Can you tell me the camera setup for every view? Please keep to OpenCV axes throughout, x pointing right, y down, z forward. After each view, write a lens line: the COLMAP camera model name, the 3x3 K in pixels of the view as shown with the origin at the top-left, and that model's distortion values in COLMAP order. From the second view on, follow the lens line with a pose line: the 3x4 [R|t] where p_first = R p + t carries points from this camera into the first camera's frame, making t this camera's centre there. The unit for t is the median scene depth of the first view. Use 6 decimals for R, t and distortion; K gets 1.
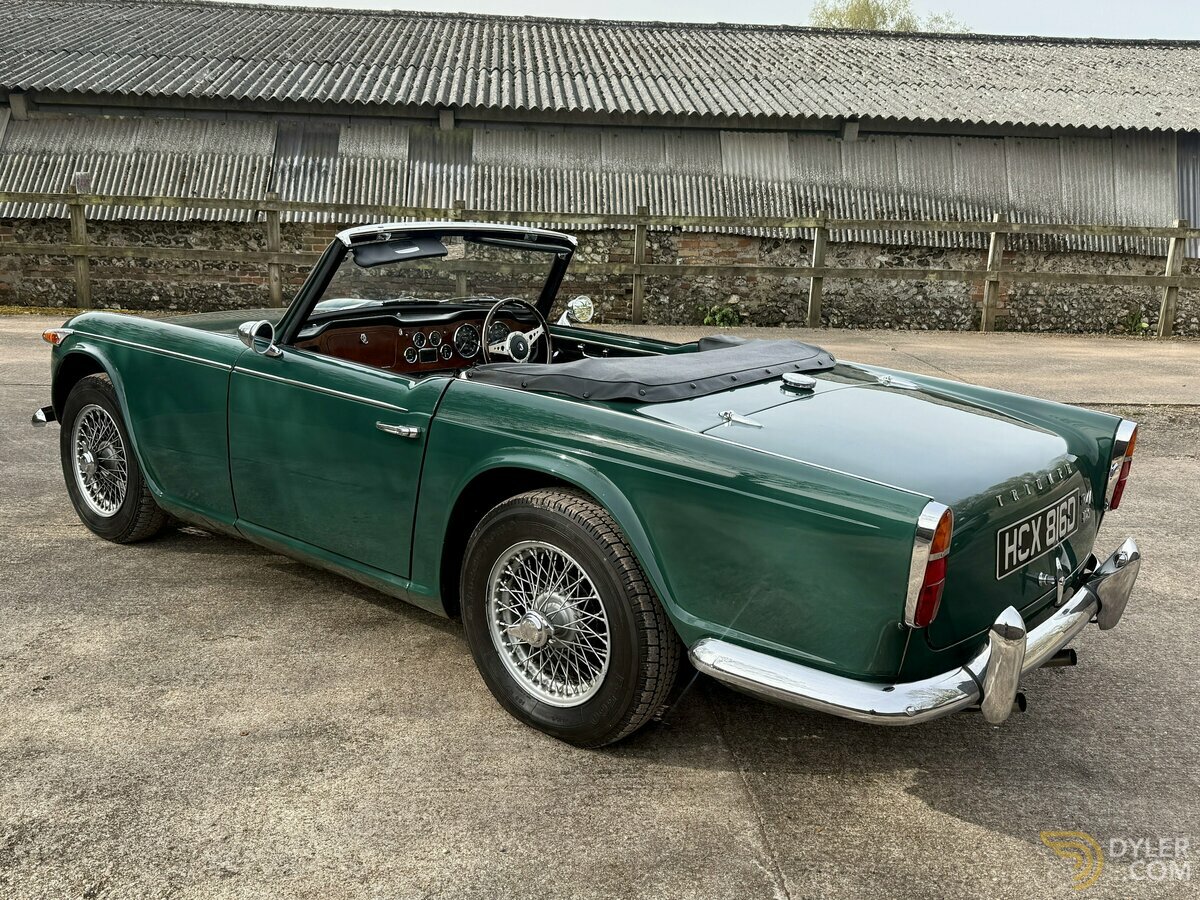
lens RADIAL K [[1091.6, 0, 588.1], [0, 1091.6, 453.1], [0, 0, 1]] dist [0.179622, -0.379784]
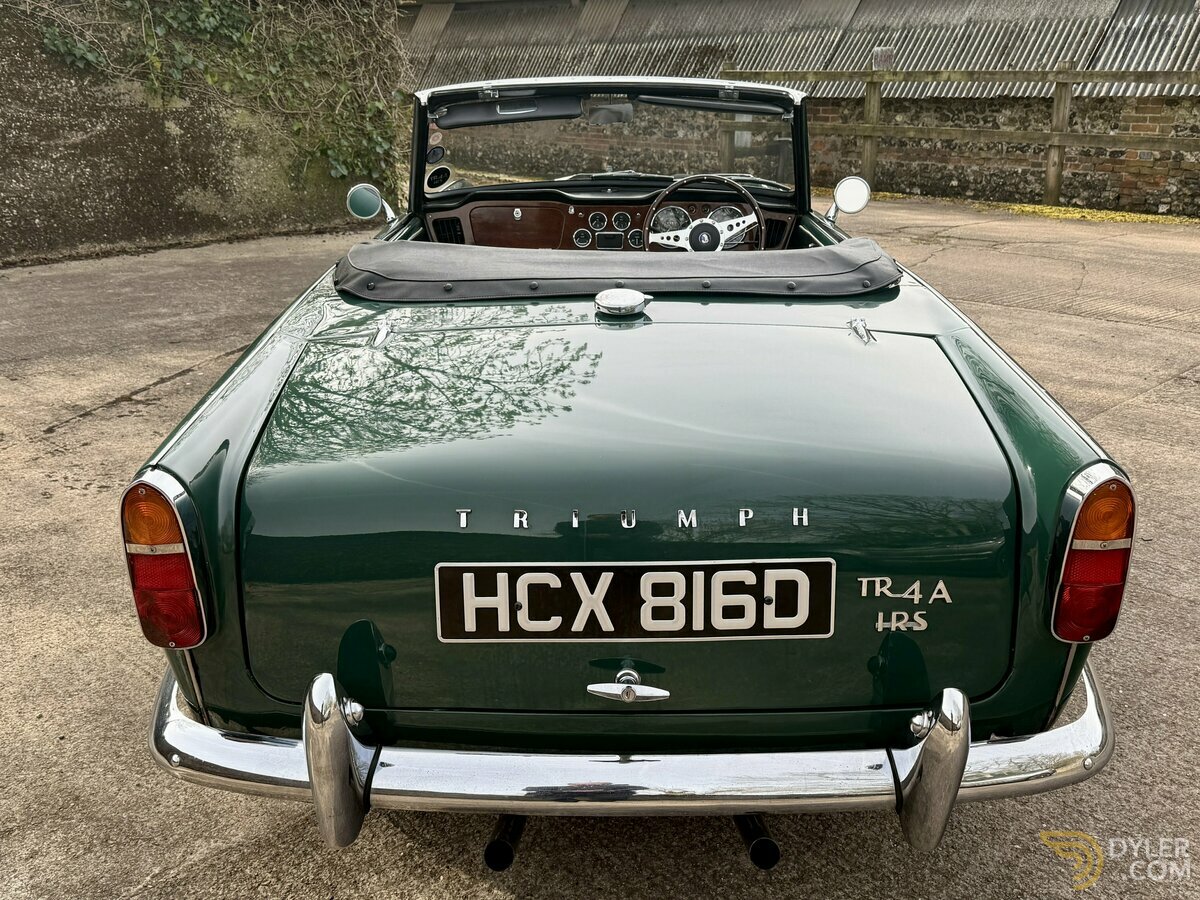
lens RADIAL K [[1144.3, 0, 594.1], [0, 1144.3, 451.4], [0, 0, 1]] dist [0.122421, -0.225681]
pose [[0.657614, 0.207059, -0.724342, 0.164604], [-0.145811, 0.978289, 0.147273, -0.018070], [0.739110, 0.008768, 0.673528, 0.120860]]
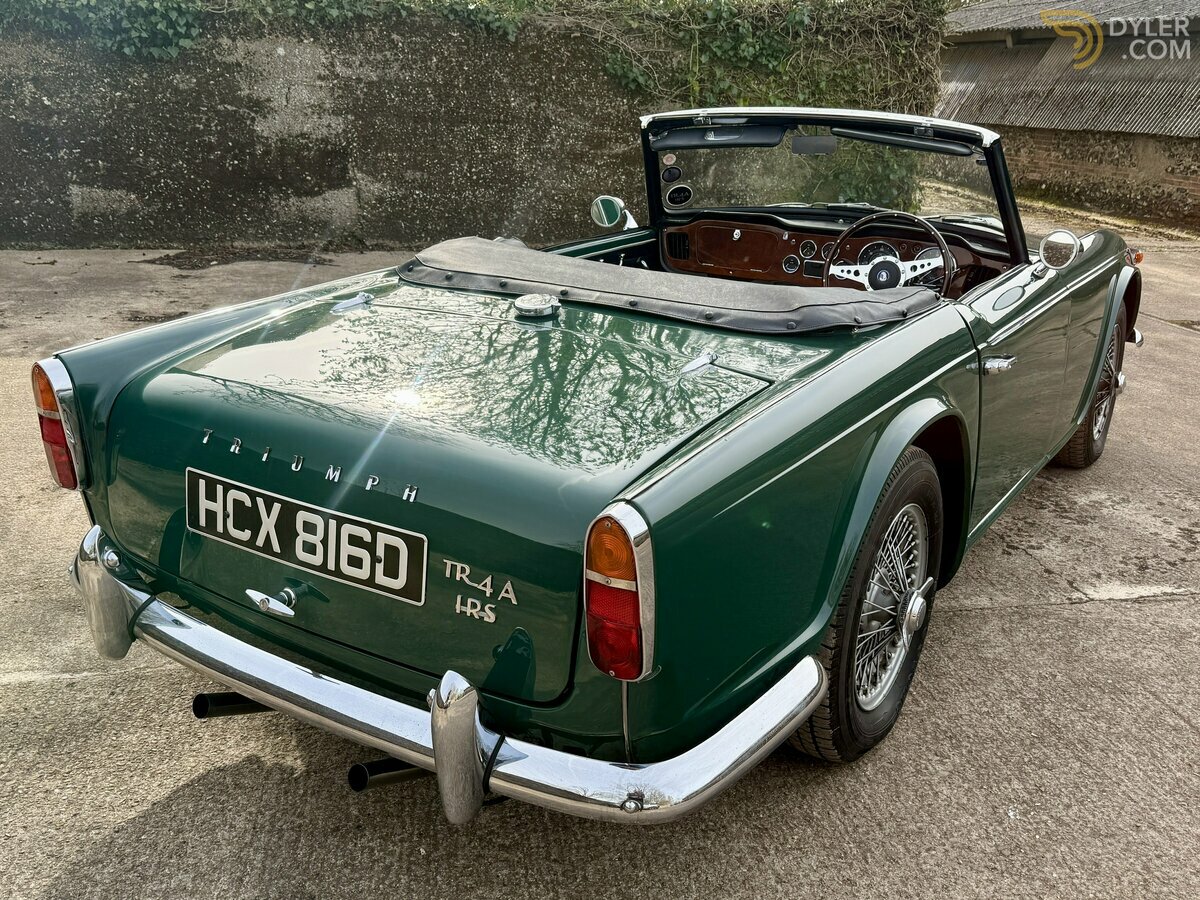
lens RADIAL K [[1091.6, 0, 588.1], [0, 1091.6, 453.1], [0, 0, 1]] dist [0.179622, -0.379784]
pose [[0.144689, 0.289040, -0.946320, 0.217349], [-0.249374, 0.936164, 0.247810, -0.038576], [0.957537, 0.200132, 0.207531, 0.209365]]
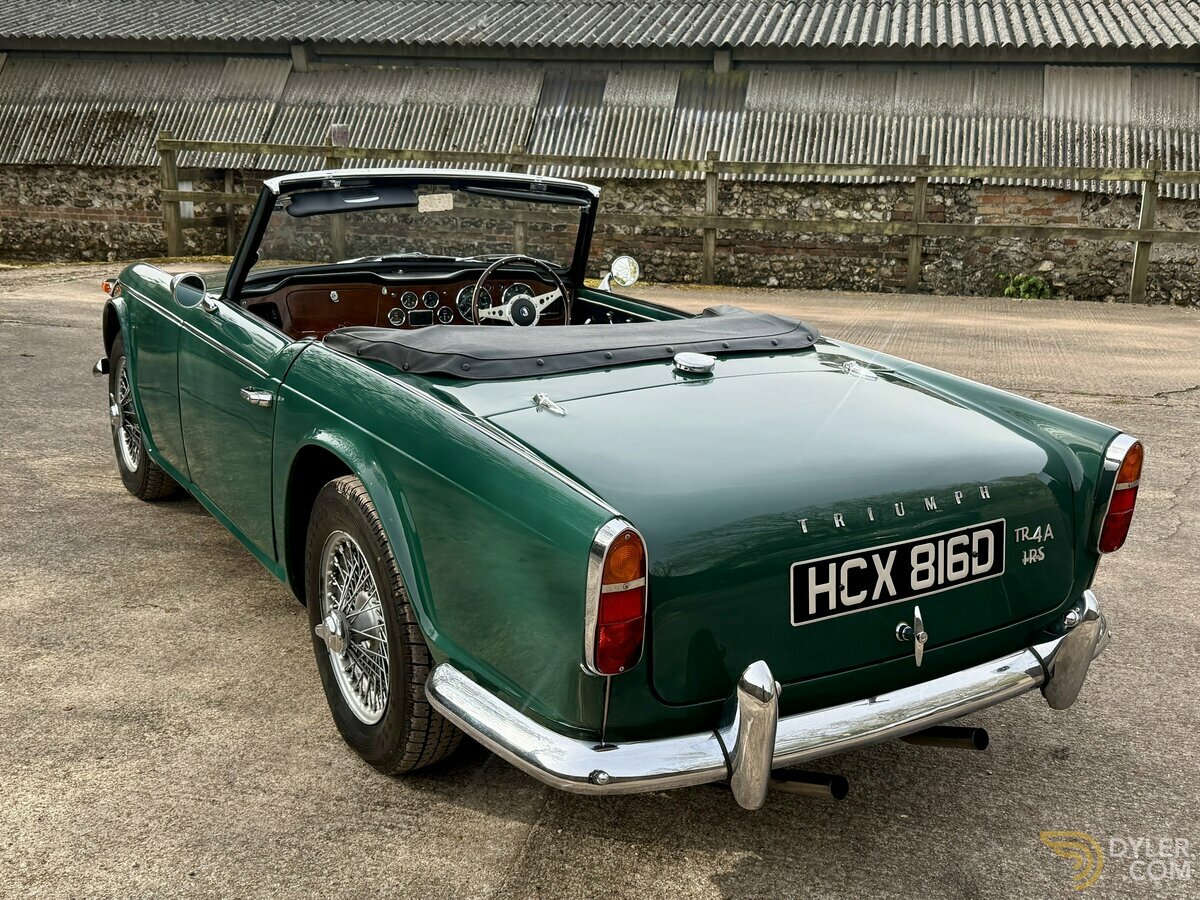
lens RADIAL K [[1191.5, 0, 629.2], [0, 1191.5, 451.4], [0, 0, 1]] dist [0.212945, -0.504340]
pose [[0.960152, 0.064105, -0.272028, 0.091510], [-0.059619, 0.997915, 0.024732, -0.004376], [0.273047, -0.007528, 0.961971, 0.029662]]
